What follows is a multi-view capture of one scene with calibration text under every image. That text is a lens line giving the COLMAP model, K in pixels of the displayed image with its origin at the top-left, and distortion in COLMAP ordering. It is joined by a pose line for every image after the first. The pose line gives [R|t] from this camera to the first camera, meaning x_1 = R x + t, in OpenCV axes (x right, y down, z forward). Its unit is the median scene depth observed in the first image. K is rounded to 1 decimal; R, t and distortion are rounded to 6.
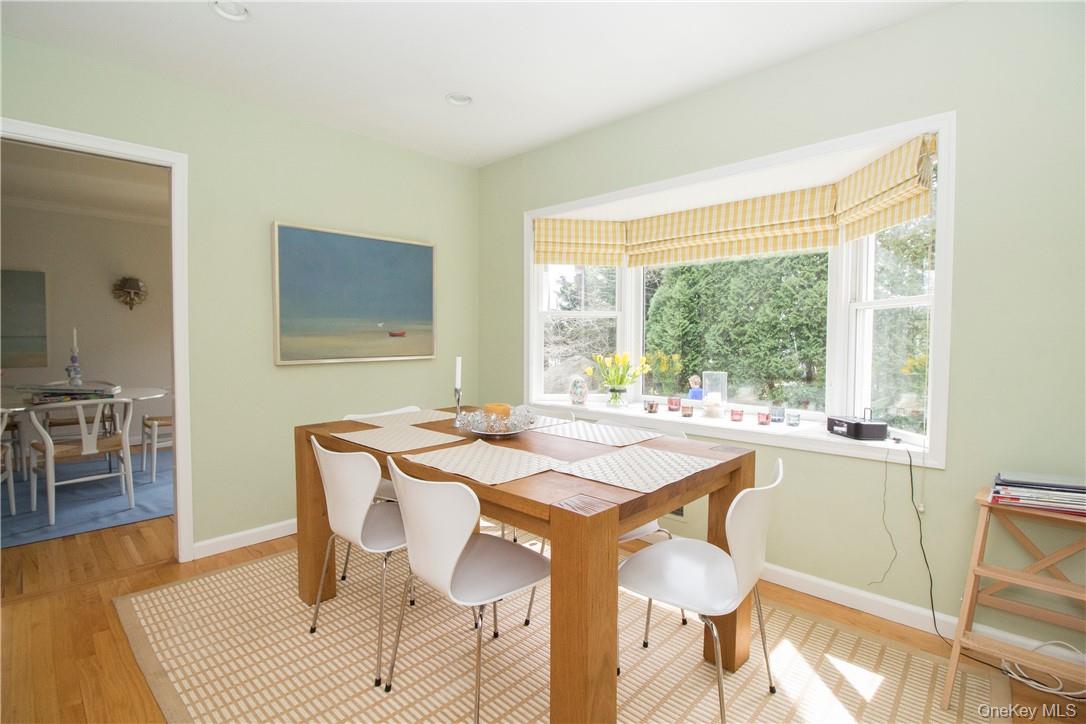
lens RADIAL K [[523.0, 0, 546.3], [0, 523.0, 360.9], [0, 0, 1]] dist [-0.007198, -0.002162]
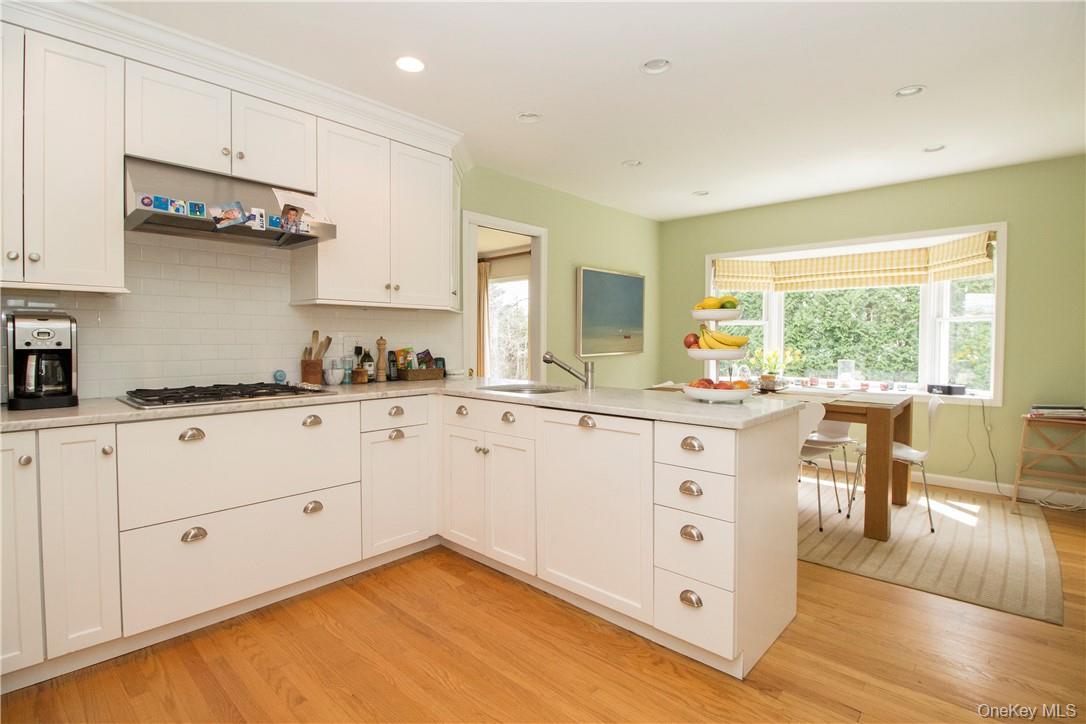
lens RADIAL K [[523.0, 0, 562.7], [0, 523.0, 355.4], [0, 0, 1]] dist [-0.007198, -0.002162]
pose [[0.999096, -0.004896, 0.042227, -0.548203], [0.005445, 0.999902, -0.012880, 0.020767], [-0.042159, 0.013099, 0.999025, -0.498738]]
